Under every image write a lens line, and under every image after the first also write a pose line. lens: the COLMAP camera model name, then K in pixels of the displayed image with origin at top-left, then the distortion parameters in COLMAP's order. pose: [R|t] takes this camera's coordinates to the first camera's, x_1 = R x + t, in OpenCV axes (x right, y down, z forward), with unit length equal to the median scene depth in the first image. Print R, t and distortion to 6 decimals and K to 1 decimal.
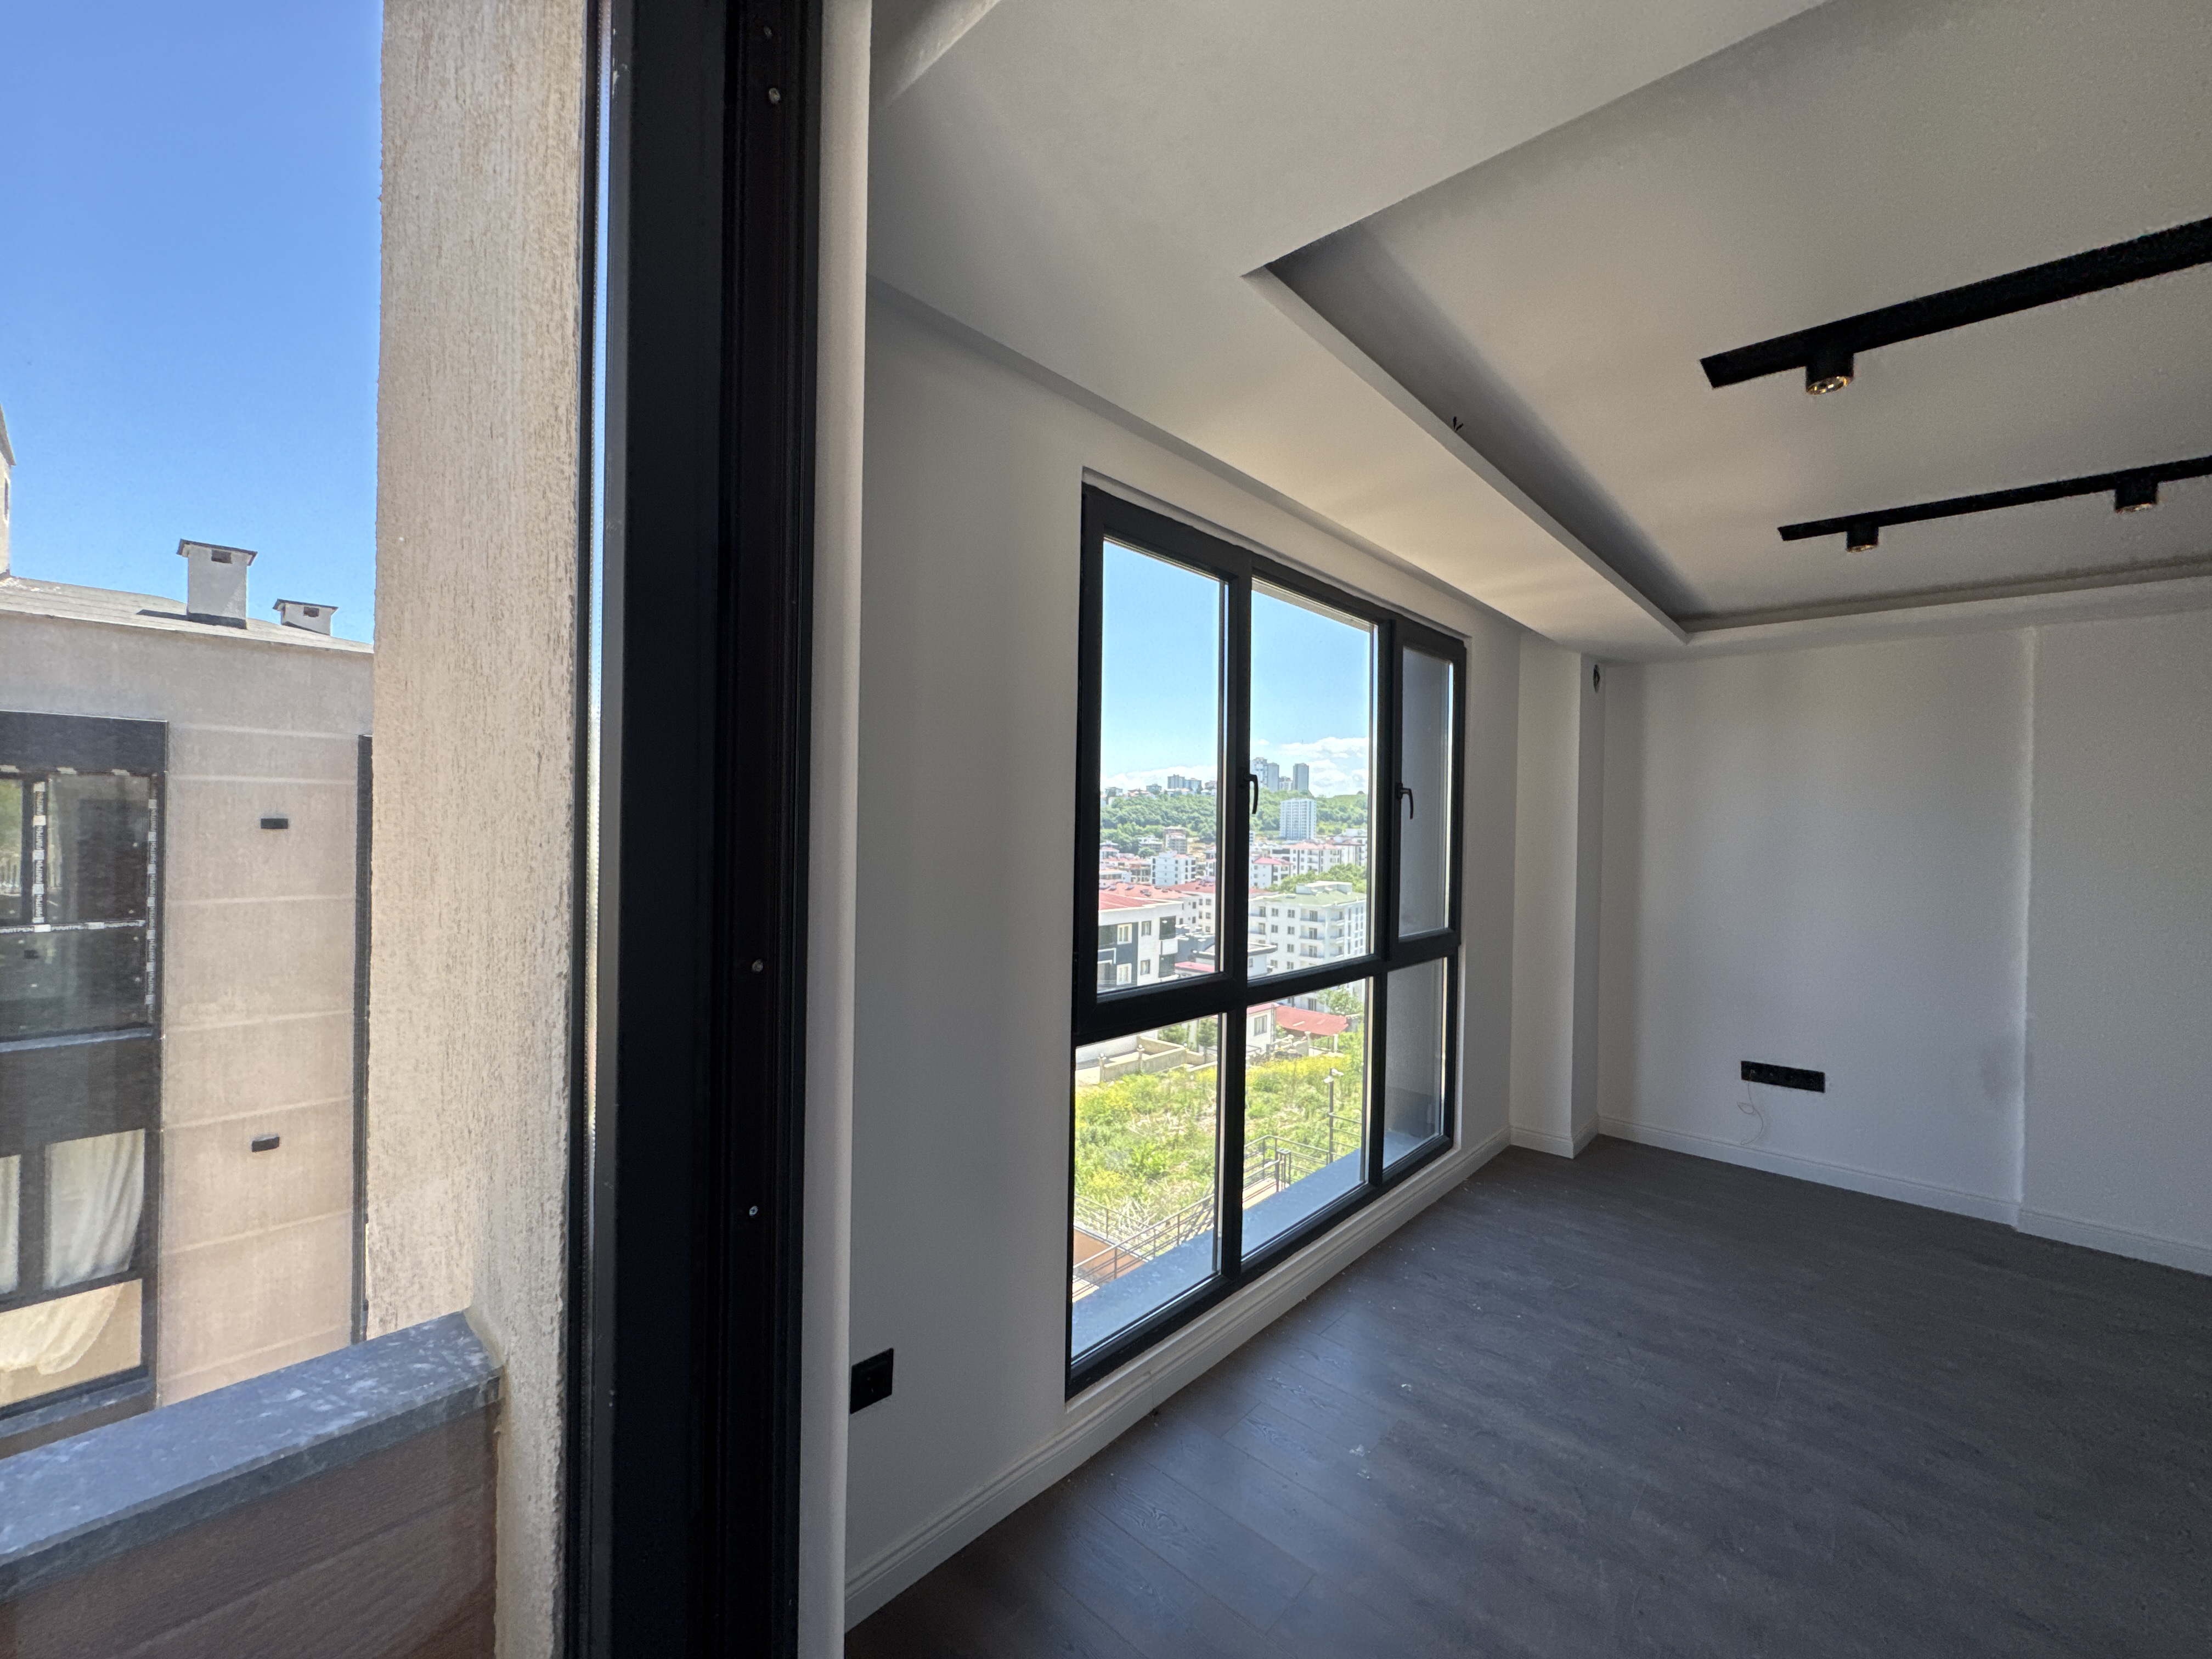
lens RADIAL K [[882.6, 0, 1106.0], [0, 882.6, 829.5], [0, 0, 1]] dist [0.000331, 0.000016]
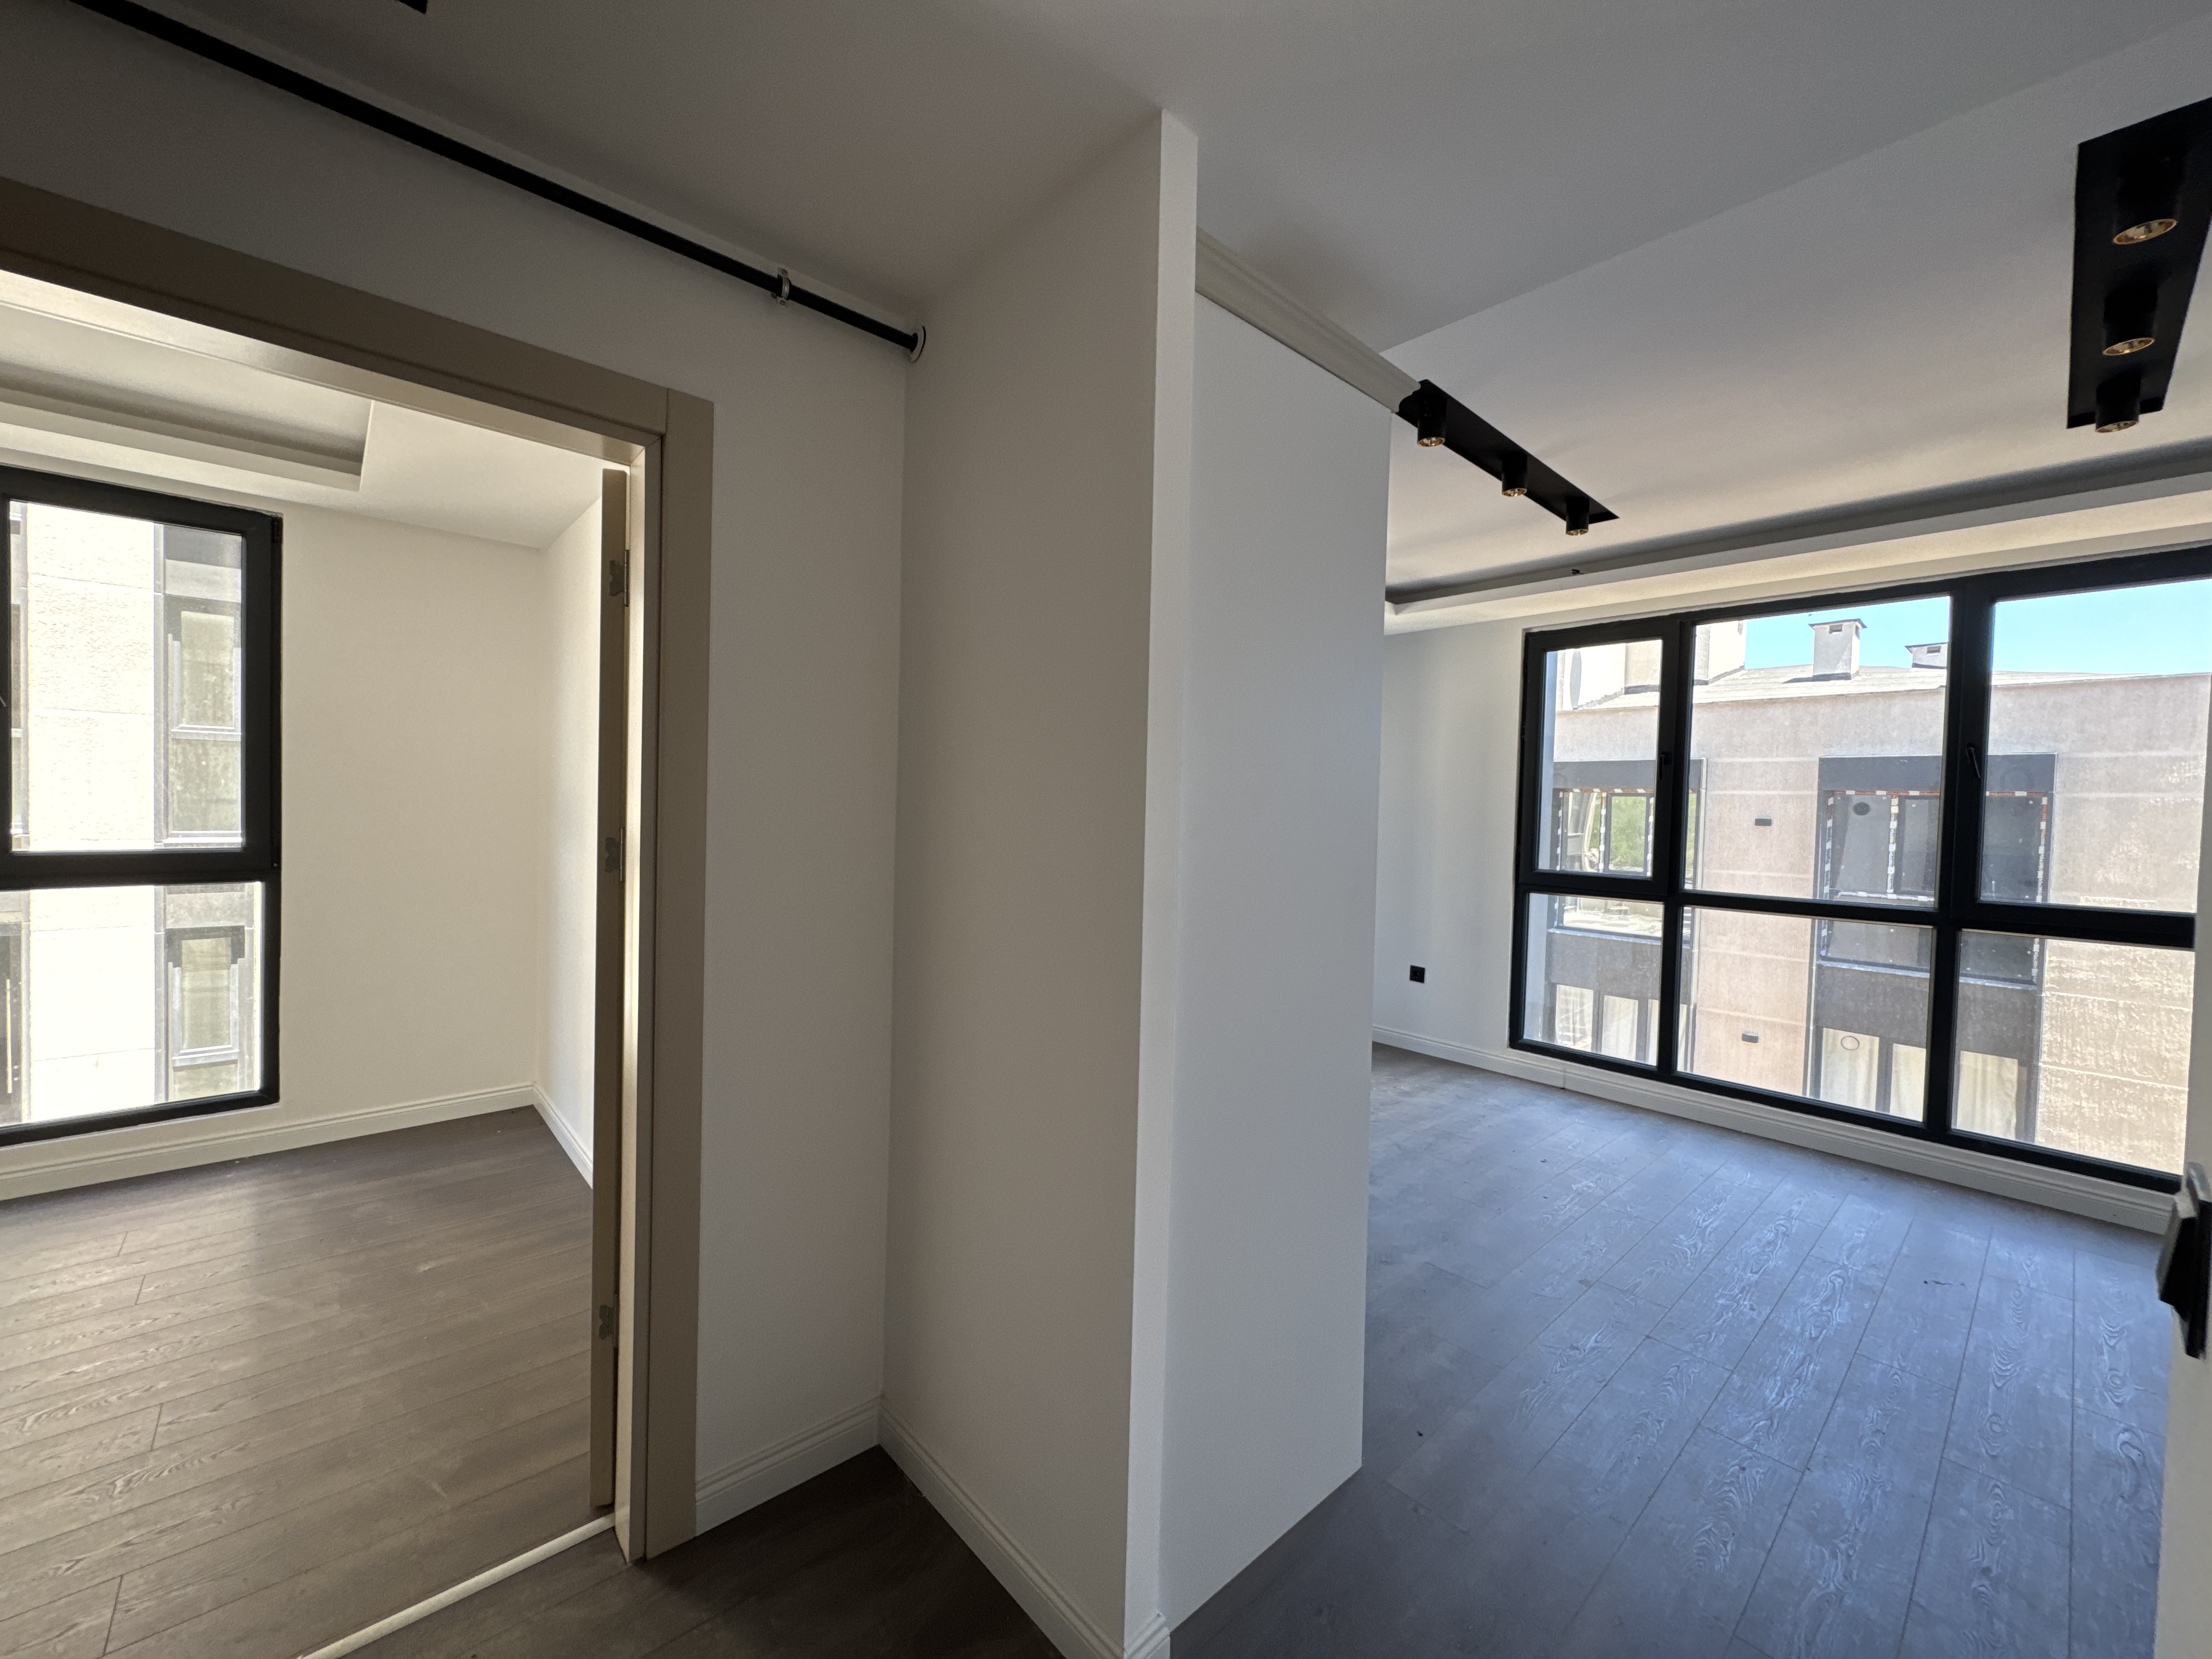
lens RADIAL K [[882.6, 0, 1106.0], [0, 882.6, 829.5], [0, 0, 1]] dist [0.000331, 0.000016]
pose [[-0.089982, 0.003126, -0.995939, 0.893254], [-0.033118, 0.999433, 0.006129, 0.047405], [0.995393, 0.033535, -0.089827, 0.064839]]
